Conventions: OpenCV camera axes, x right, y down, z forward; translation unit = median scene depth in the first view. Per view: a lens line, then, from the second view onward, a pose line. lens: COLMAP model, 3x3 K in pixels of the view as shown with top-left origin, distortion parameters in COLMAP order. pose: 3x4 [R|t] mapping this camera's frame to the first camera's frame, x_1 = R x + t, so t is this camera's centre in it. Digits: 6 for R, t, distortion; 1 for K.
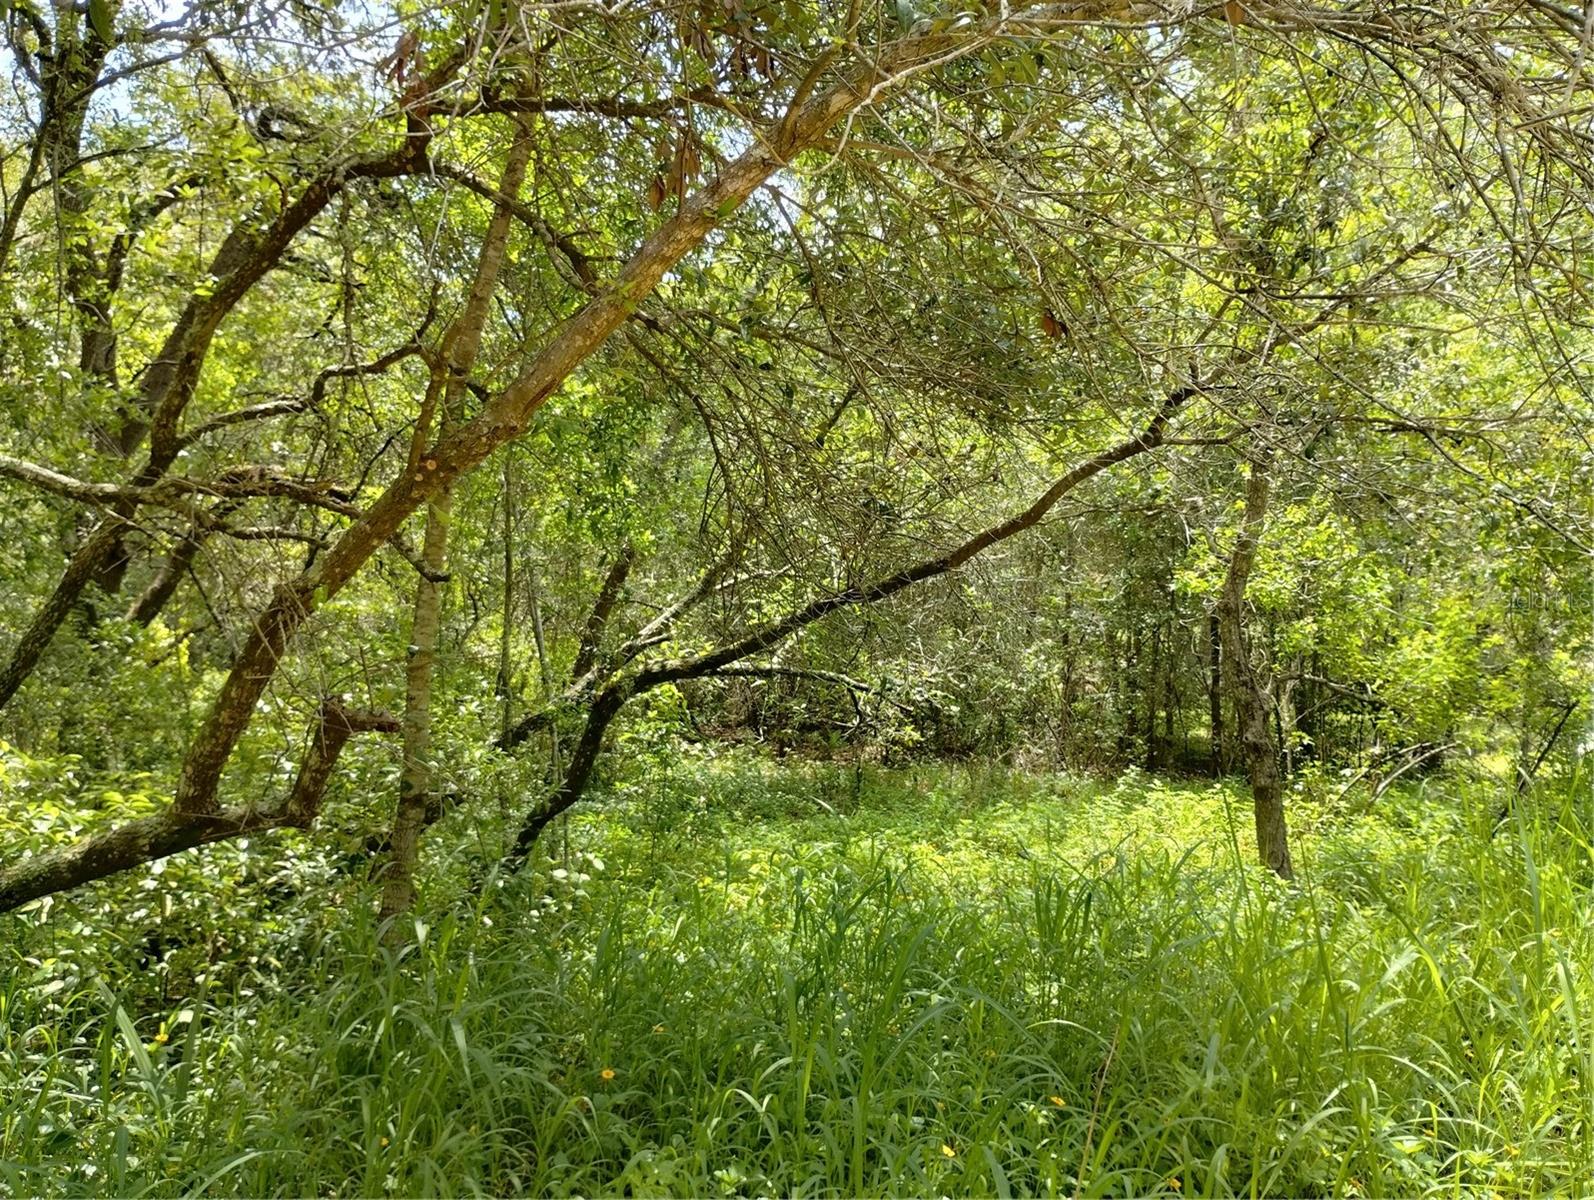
lens RADIAL K [[1296.5, 0, 798.0], [0, 1296.5, 592.7], [0, 0, 1]] dist [0.007590, -0.002312]
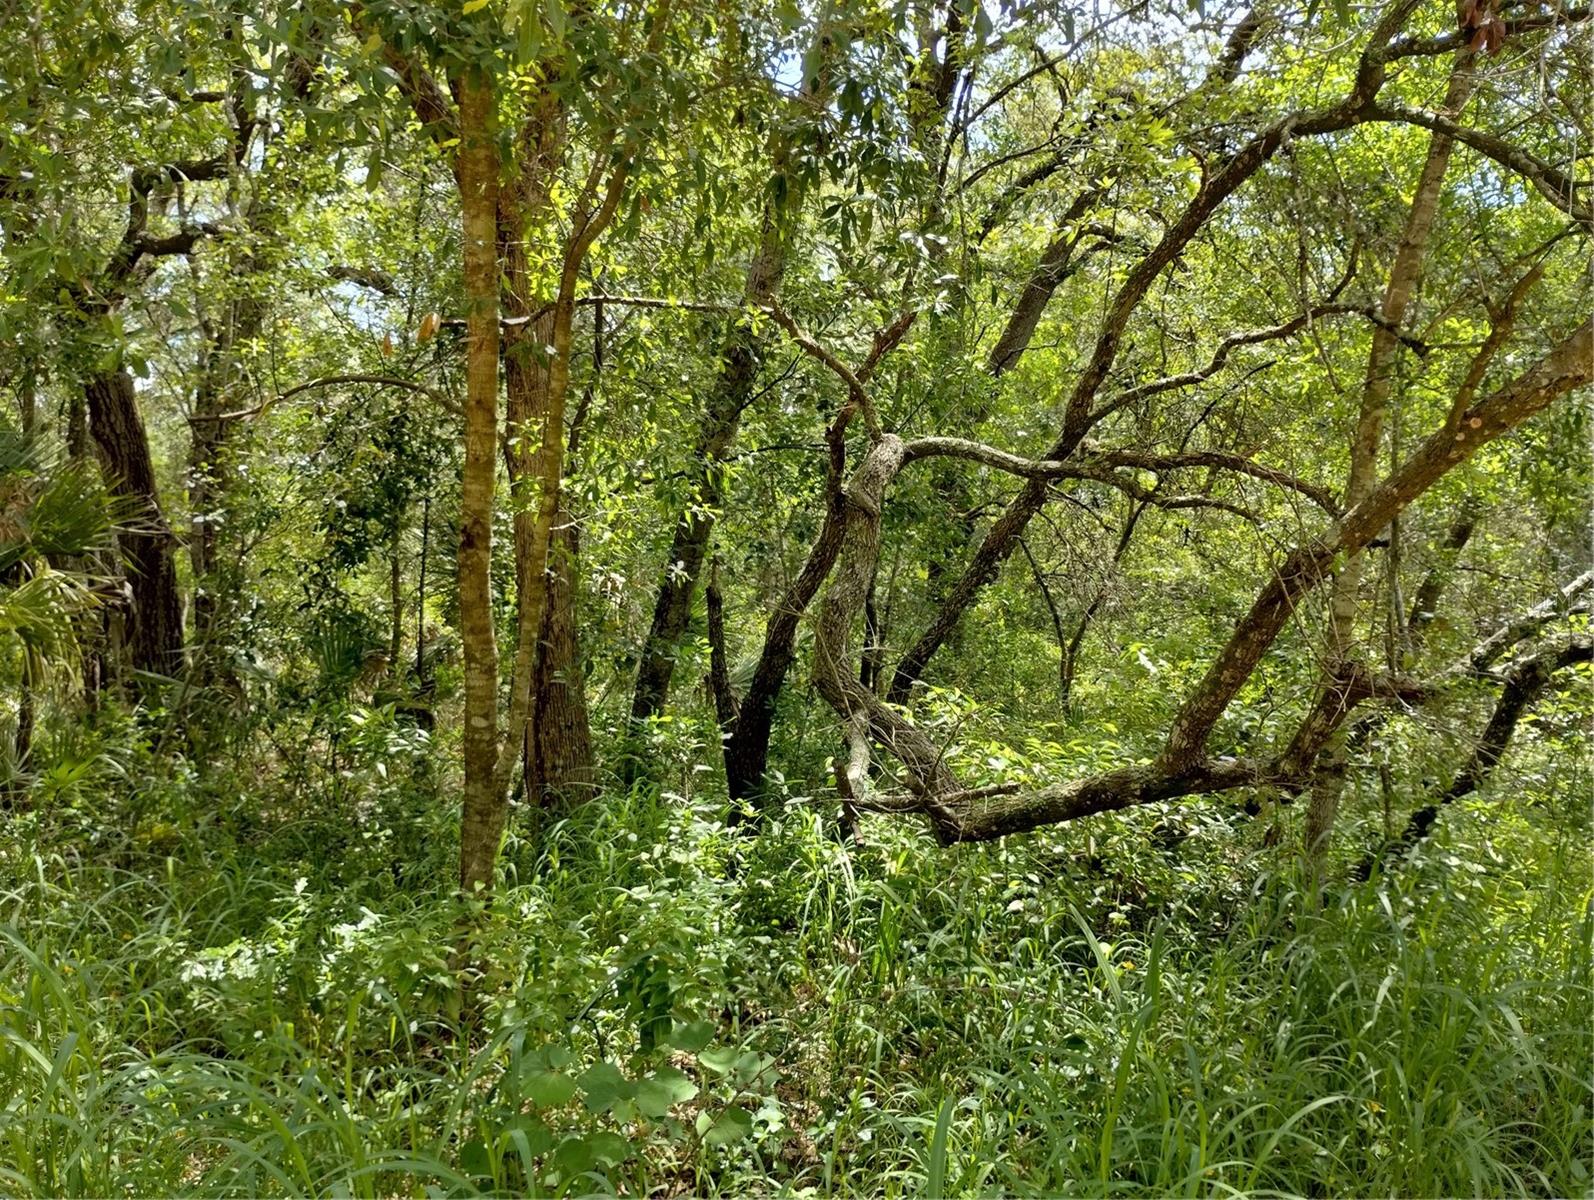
lens RADIAL K [[1296.5, 0, 798.0], [0, 1296.5, 606.7], [0, 0, 1]] dist [0.007590, -0.002312]
pose [[0.841258, 0.018442, -0.540320, -0.108082], [0.000611, 0.999385, 0.035061, 0.001643], [0.540634, -0.029826, 0.840729, -0.046370]]
